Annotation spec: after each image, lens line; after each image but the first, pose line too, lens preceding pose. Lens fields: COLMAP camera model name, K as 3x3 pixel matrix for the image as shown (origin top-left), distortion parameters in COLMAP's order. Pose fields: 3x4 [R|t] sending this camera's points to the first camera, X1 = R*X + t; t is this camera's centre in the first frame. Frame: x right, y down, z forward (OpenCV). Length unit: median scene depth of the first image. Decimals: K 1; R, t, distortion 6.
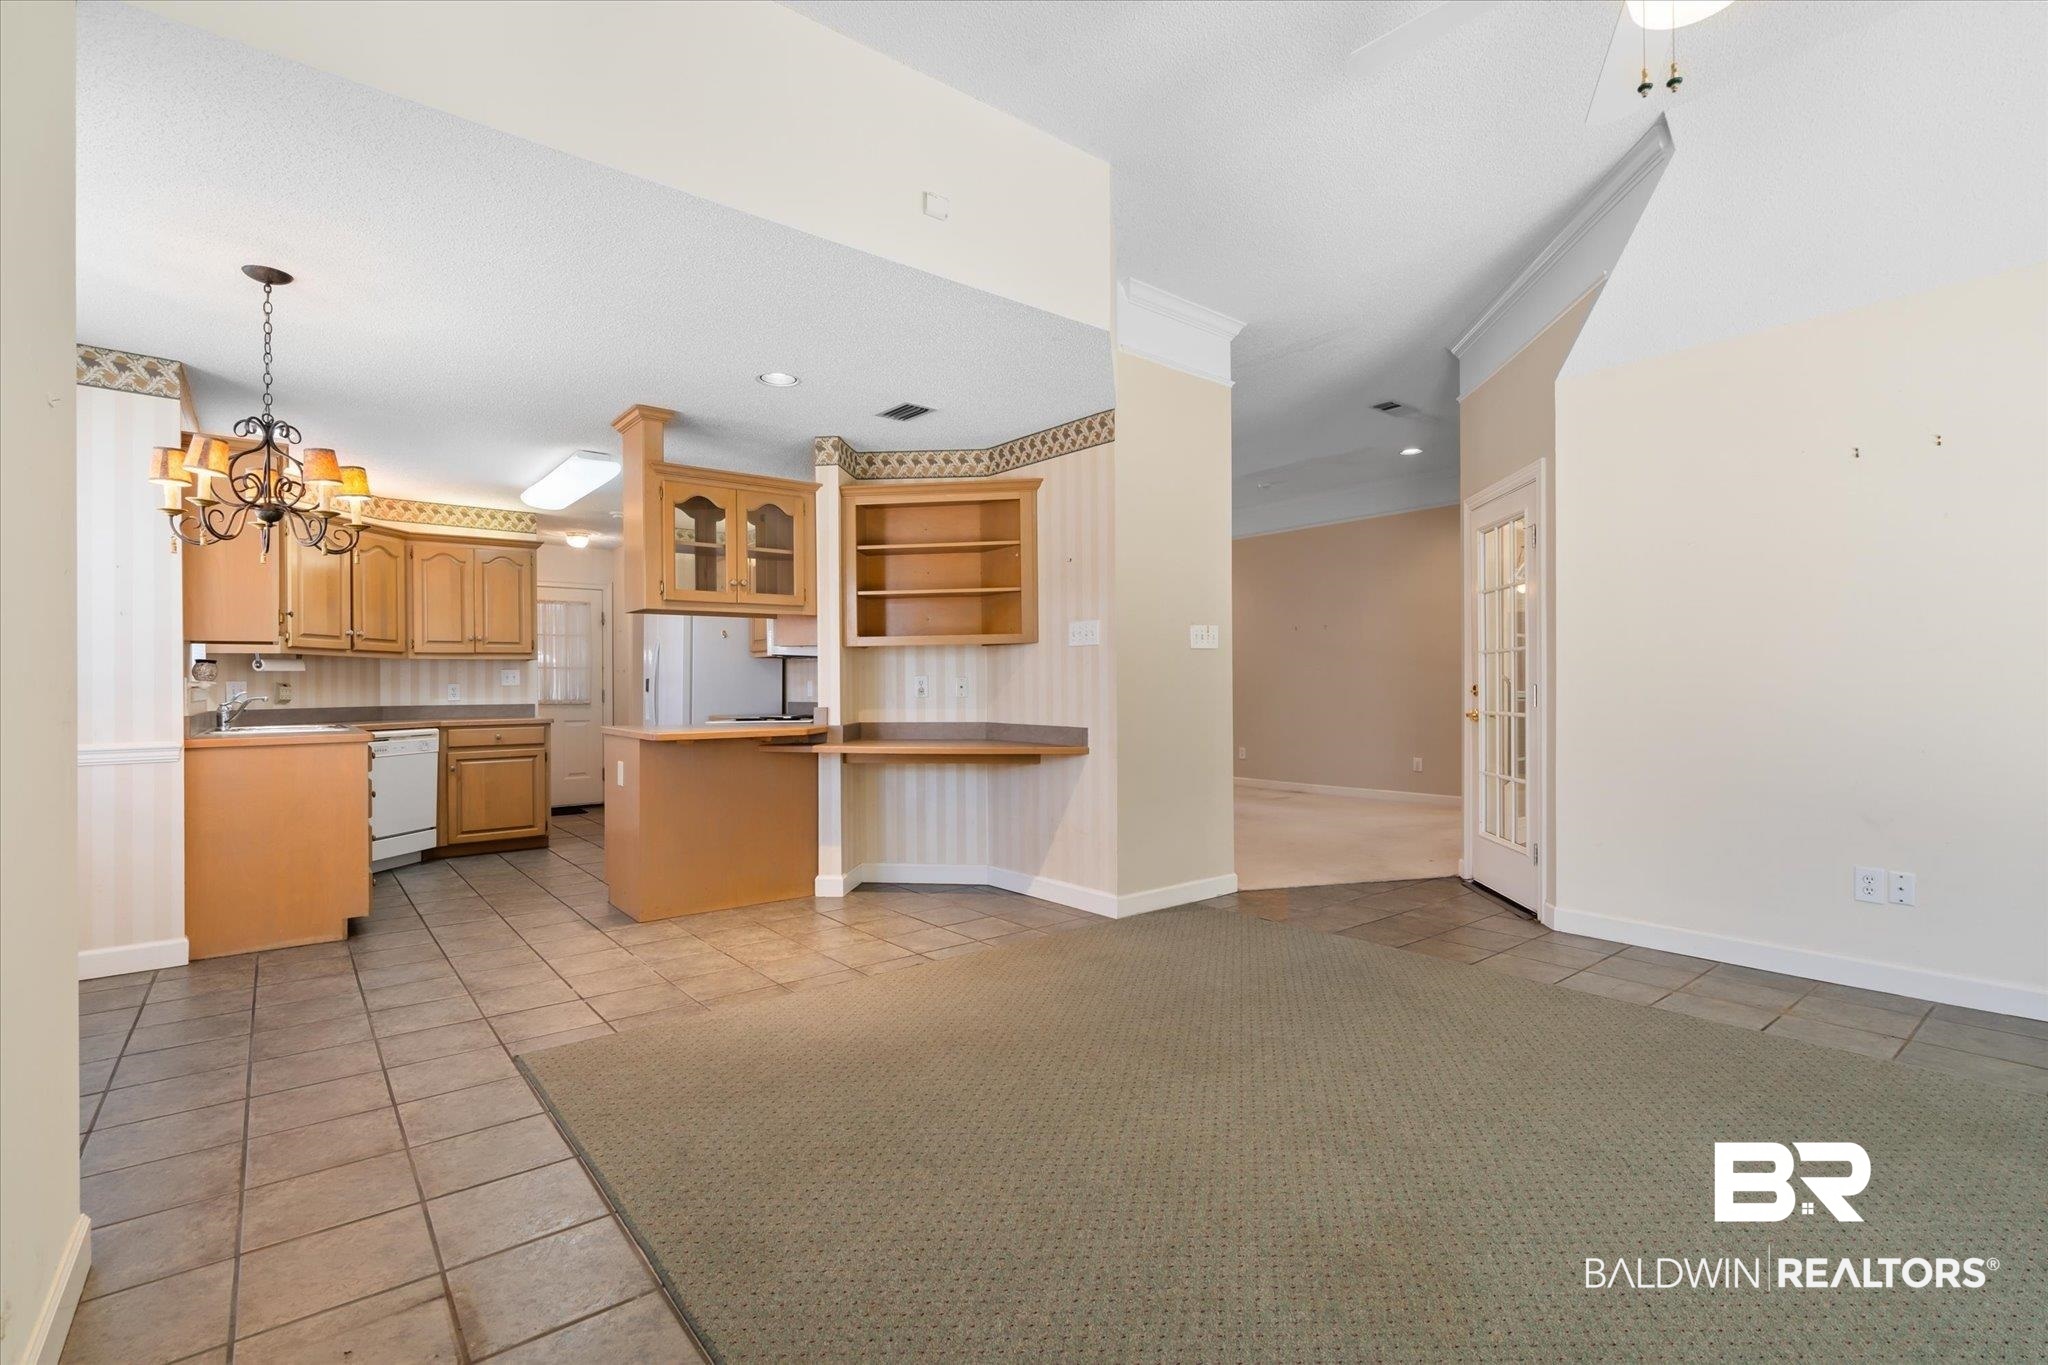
lens RADIAL K [[930.2, 0, 1024.0], [0, 930.2, 682.5], [0, 0, 1]] dist [0.000993, 0.000224]
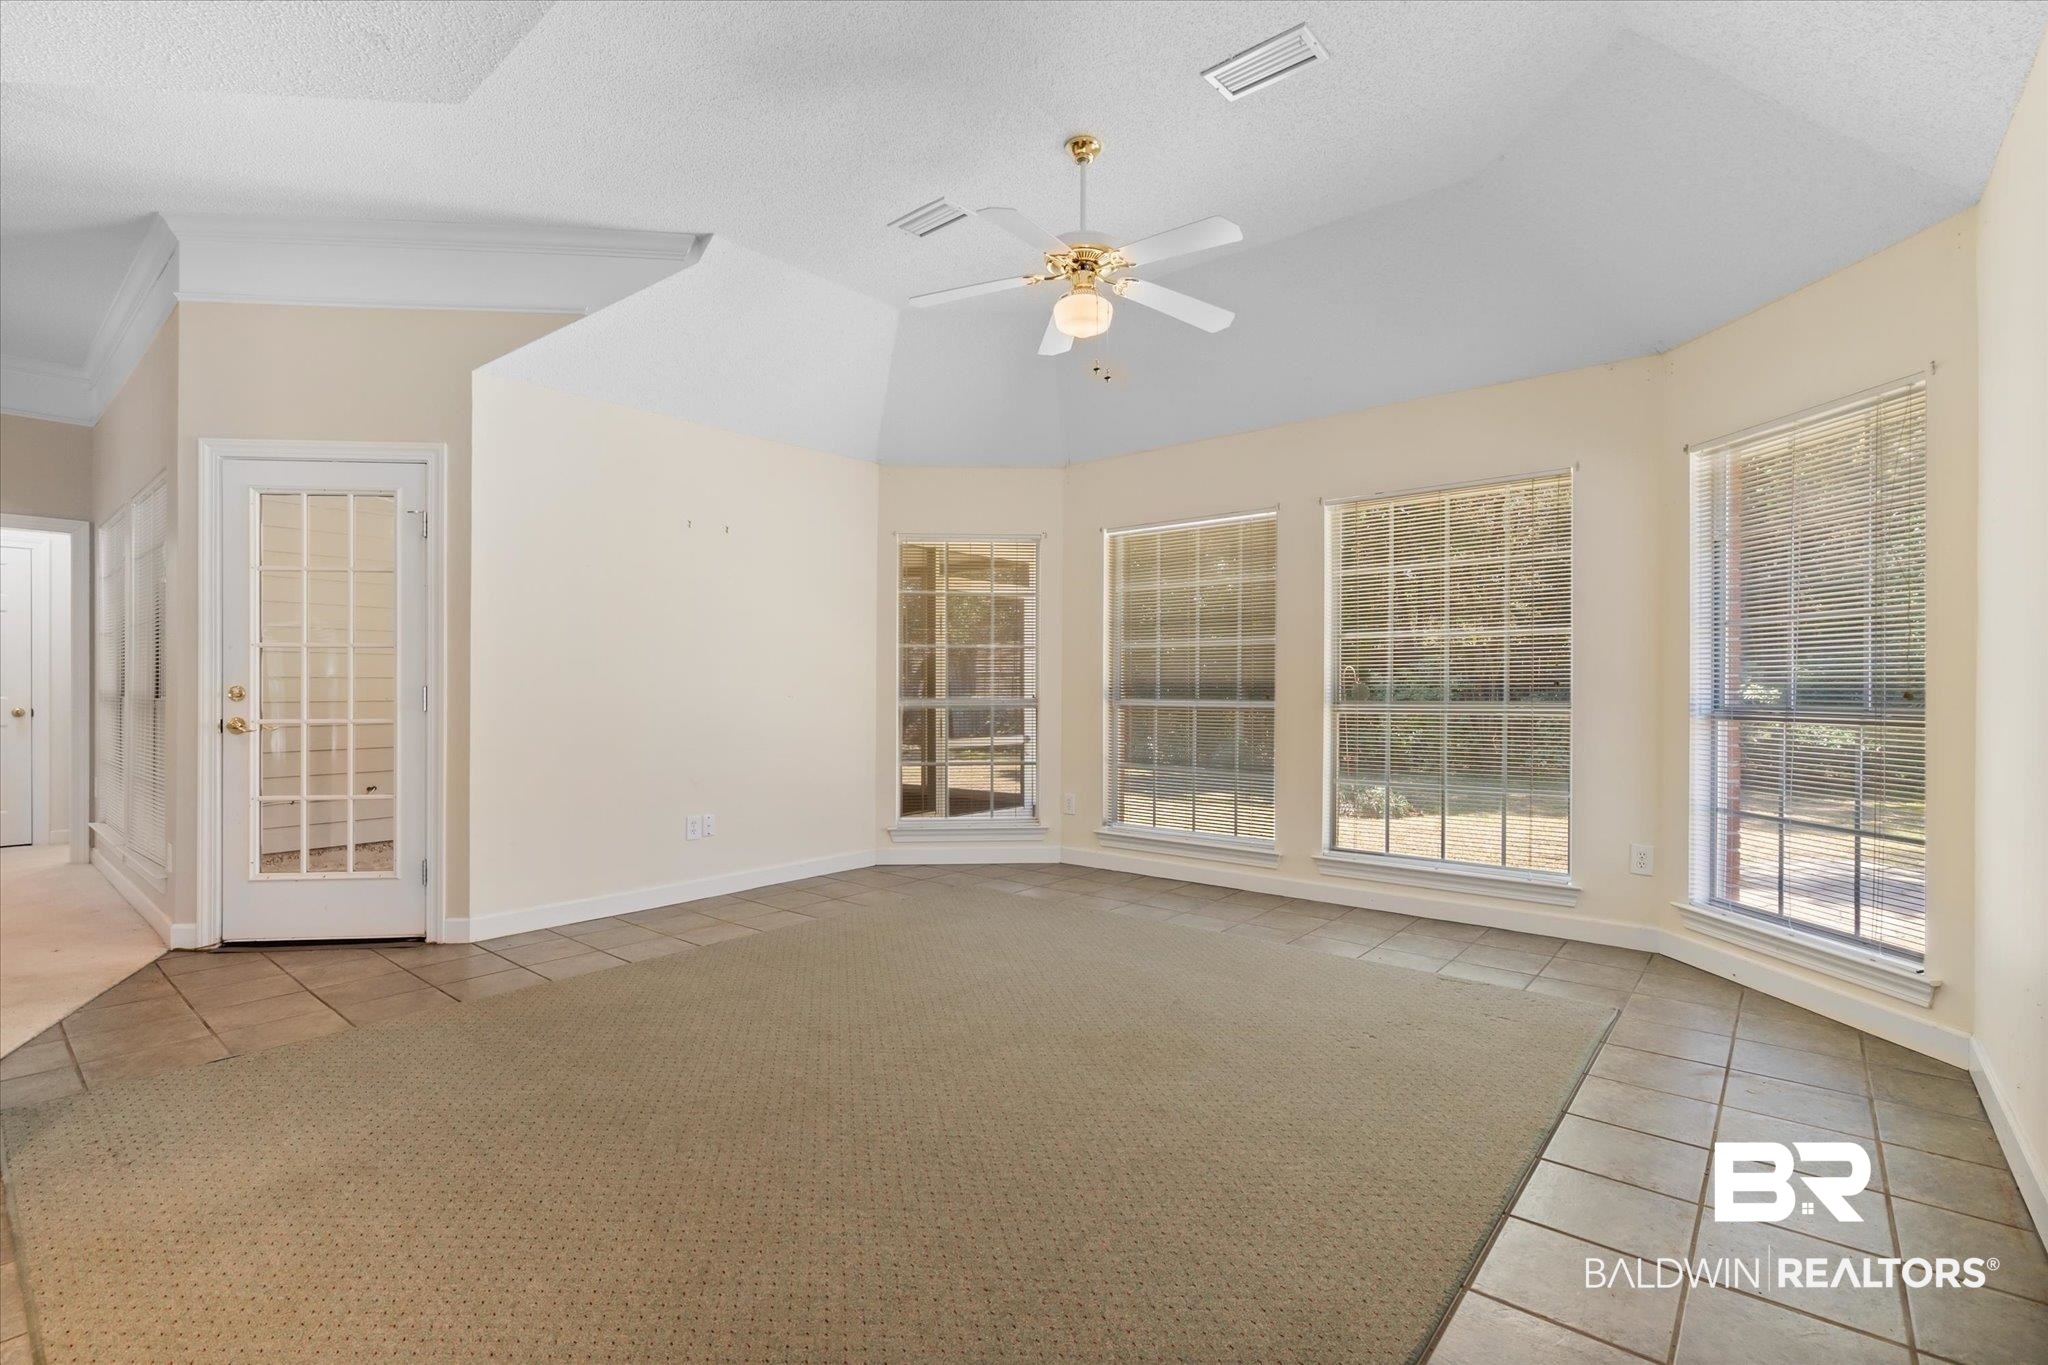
lens RADIAL K [[930.2, 0, 1024.0], [0, 930.2, 682.5], [0, 0, 1]] dist [0.000993, 0.000224]
pose [[-0.190850, 0.009529, 0.981573, -1.262157], [-0.006904, 0.999915, -0.011050, 0.011681], [-0.981595, -0.008886, -0.190768, 1.624031]]
